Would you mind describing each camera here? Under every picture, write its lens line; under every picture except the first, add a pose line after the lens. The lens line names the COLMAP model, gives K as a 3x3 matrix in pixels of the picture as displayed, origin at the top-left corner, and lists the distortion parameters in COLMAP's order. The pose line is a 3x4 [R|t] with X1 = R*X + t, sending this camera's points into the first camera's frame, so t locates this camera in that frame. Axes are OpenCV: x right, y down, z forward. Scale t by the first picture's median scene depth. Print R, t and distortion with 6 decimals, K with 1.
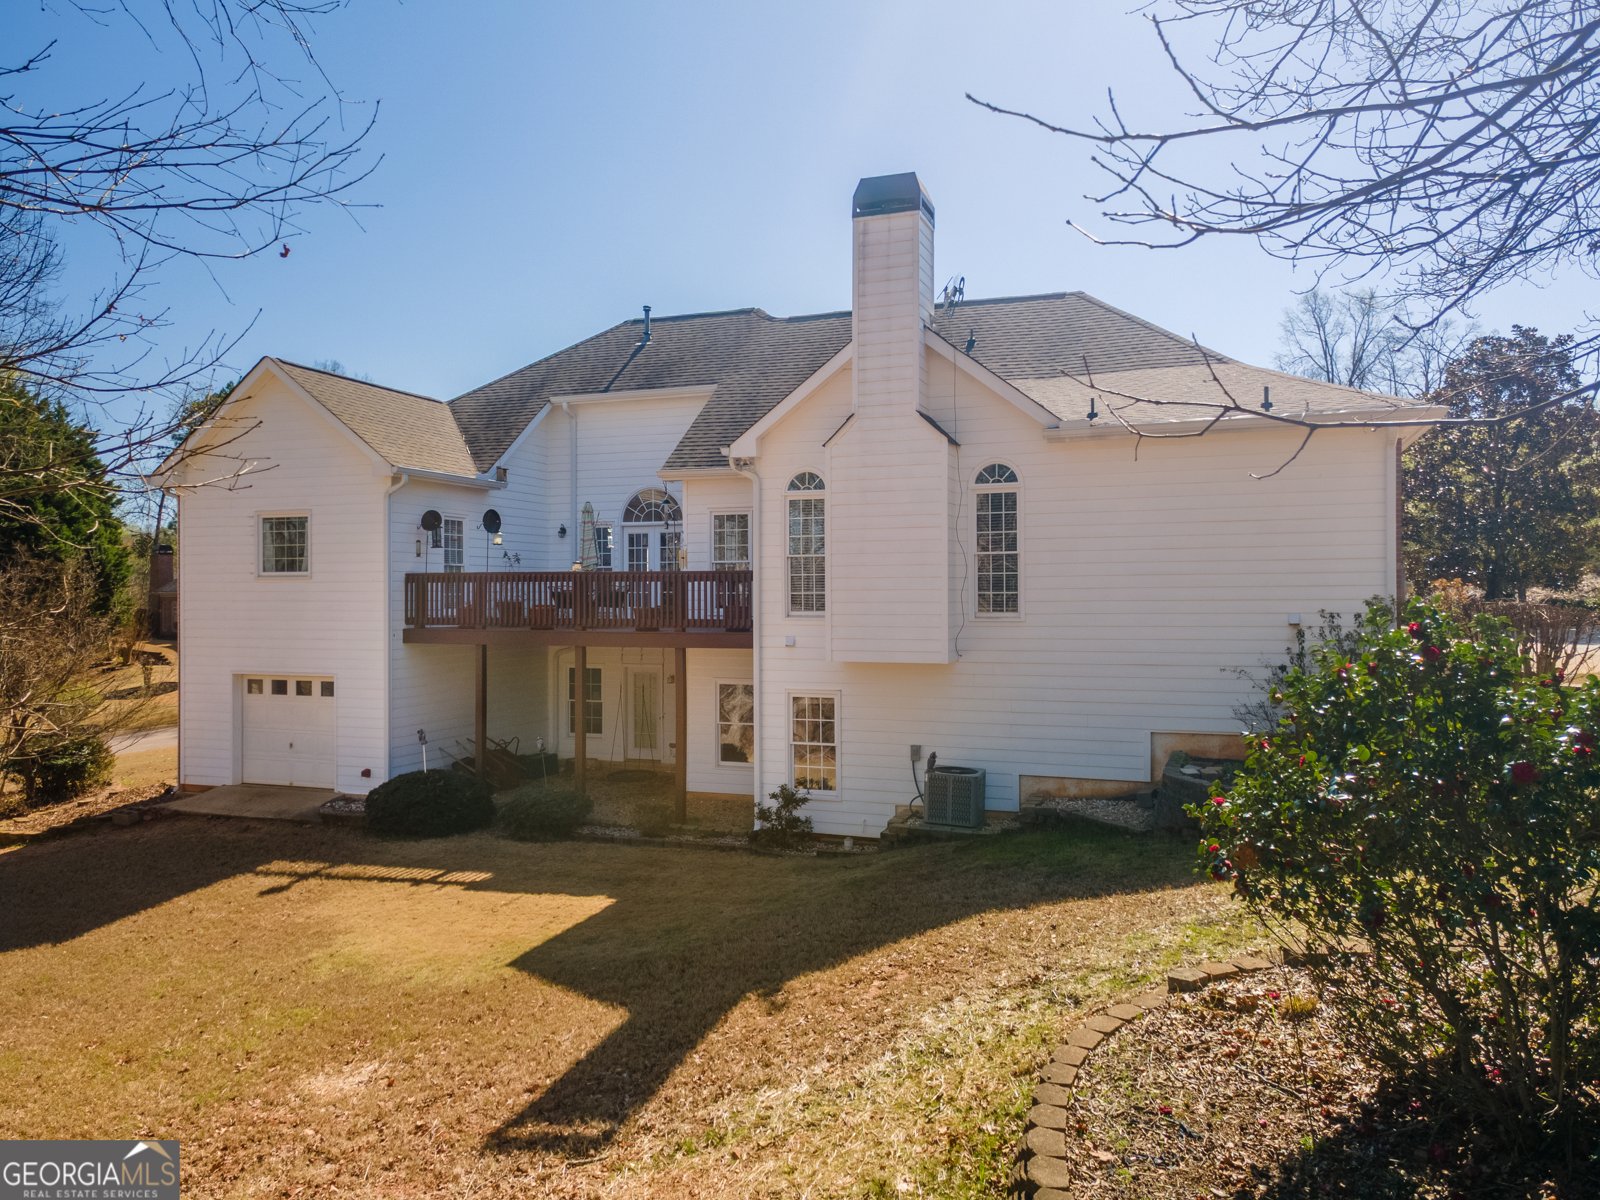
lens RADIAL K [[1158.3, 0, 803.8], [0, 1158.3, 598.9], [0, 0, 1]] dist [0.045828, 0.001856]
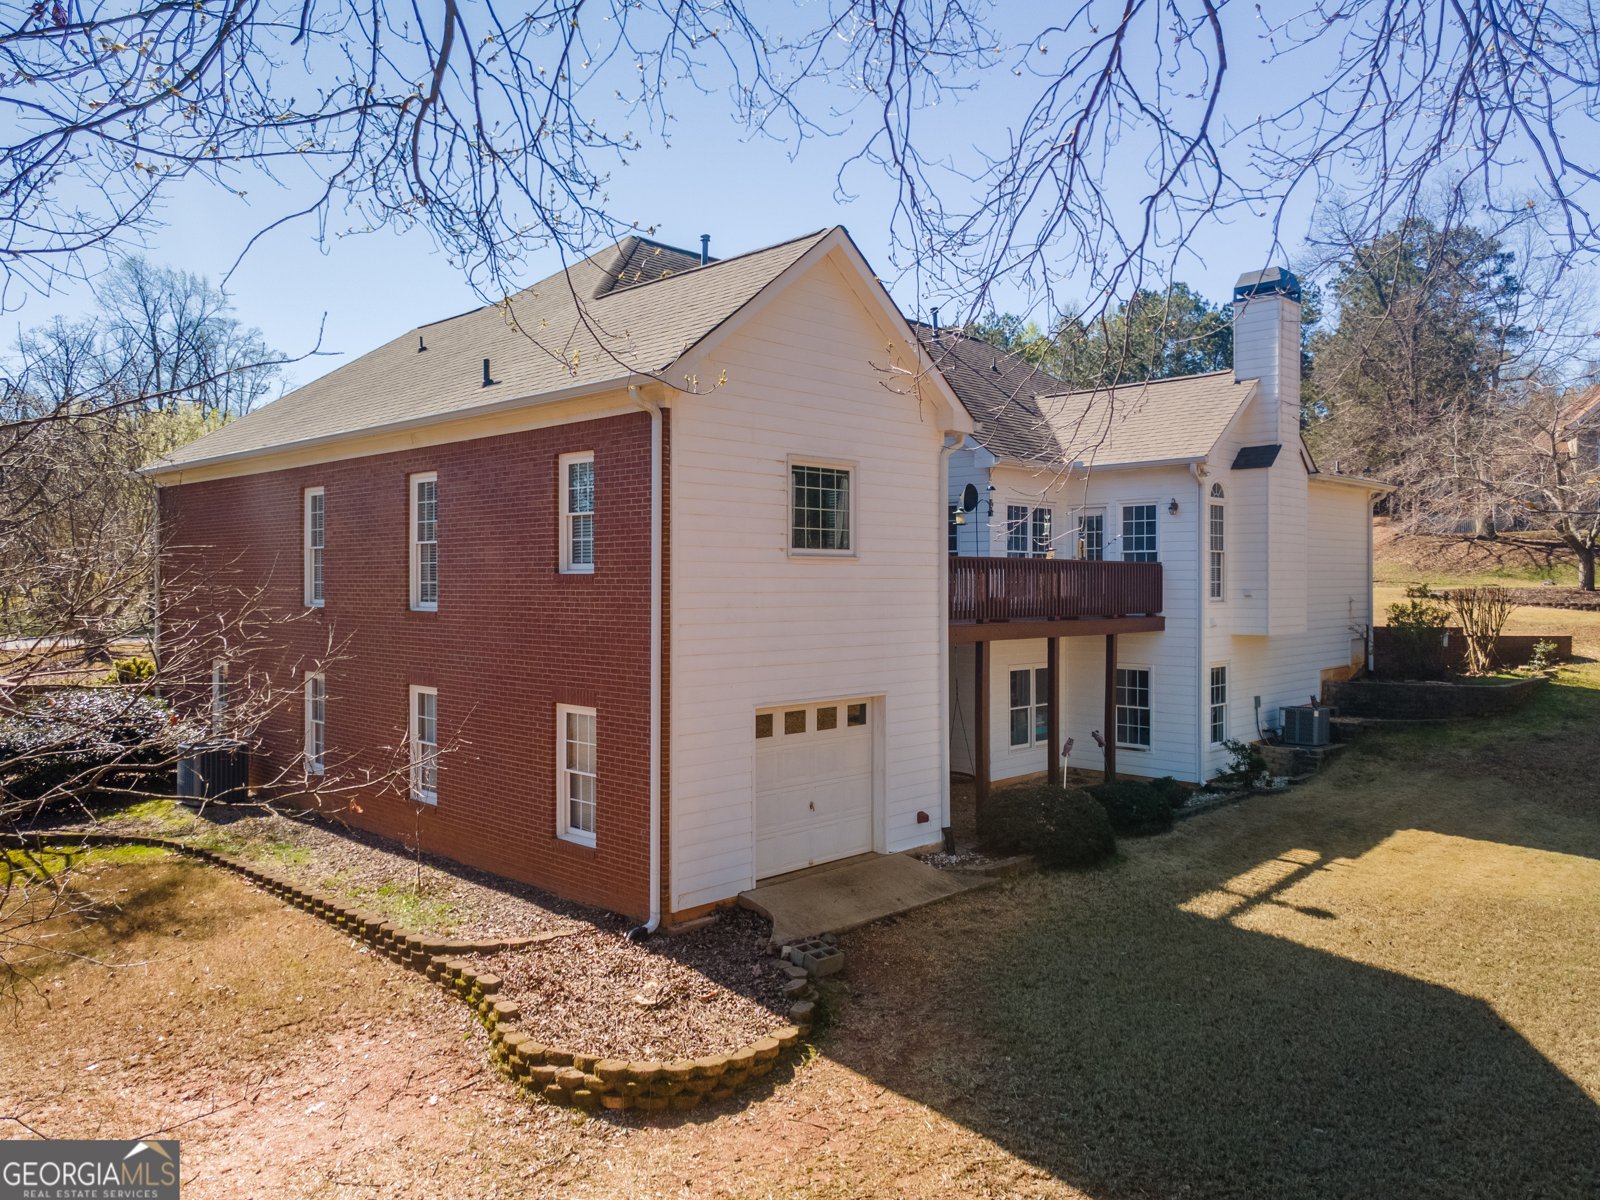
lens RADIAL K [[1158.3, 0, 800.7], [0, 1158.3, 591.2], [0, 0, 1]] dist [0.045828, 0.001856]
pose [[0.403305, -0.004962, 0.915052, -1.062774], [0.003652, 0.999986, 0.003813, -0.001334], [-0.915058, 0.001804, 0.403317, 0.740955]]
